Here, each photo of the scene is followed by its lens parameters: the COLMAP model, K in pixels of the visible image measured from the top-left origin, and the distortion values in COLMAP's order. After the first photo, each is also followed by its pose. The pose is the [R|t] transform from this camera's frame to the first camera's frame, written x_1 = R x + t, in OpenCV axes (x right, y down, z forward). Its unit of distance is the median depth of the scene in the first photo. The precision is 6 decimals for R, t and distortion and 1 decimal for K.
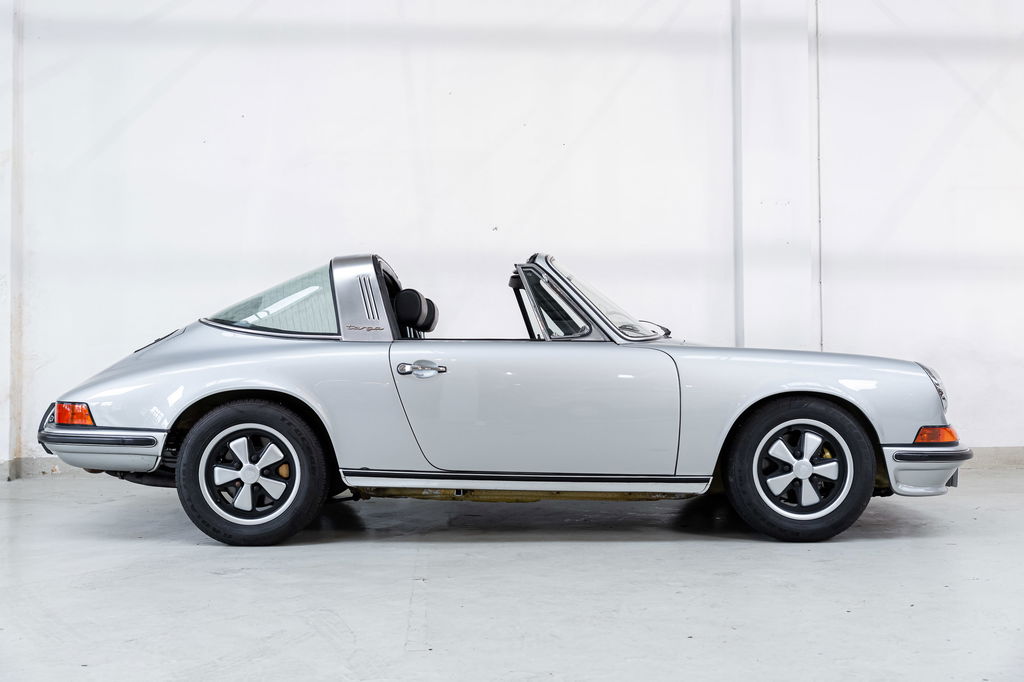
lens RADIAL K [[995.0, 0, 513.1], [0, 995.0, 338.7], [0, 0, 1]] dist [0.009193, 0.000000]
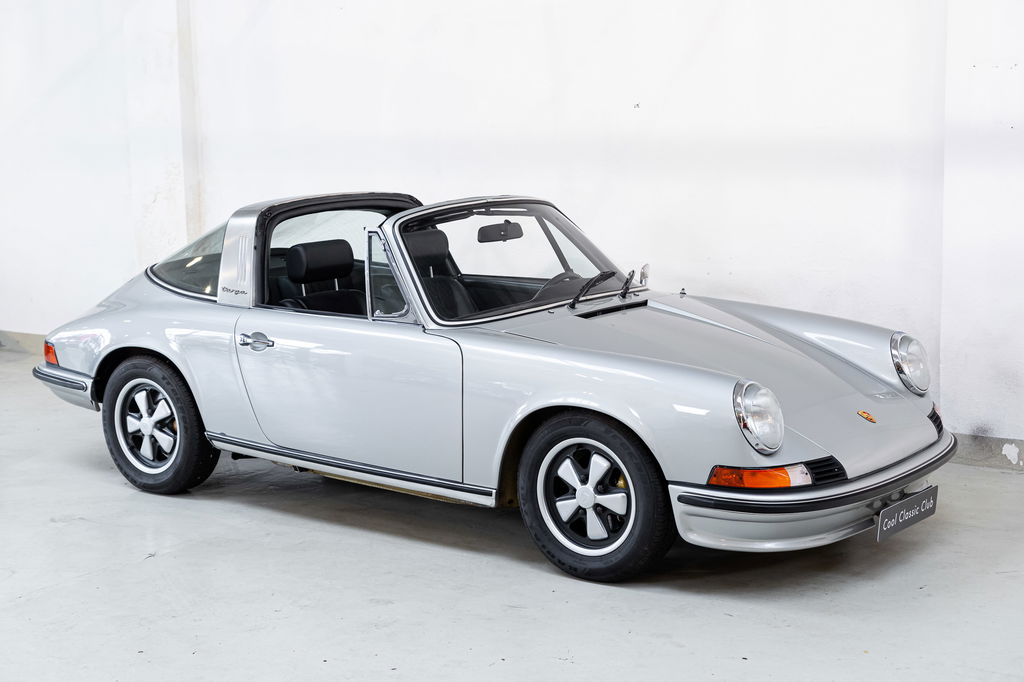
lens RADIAL K [[1632.6, 0, 511.5], [0, 1632.6, 339.2], [0, 0, 1]] dist [0.061953, 0.000000]
pose [[0.791258, 0.085224, -0.605514, 1.061142], [0.028502, 0.984023, 0.175744, -0.242623], [0.610817, -0.156318, 0.776187, -0.085695]]
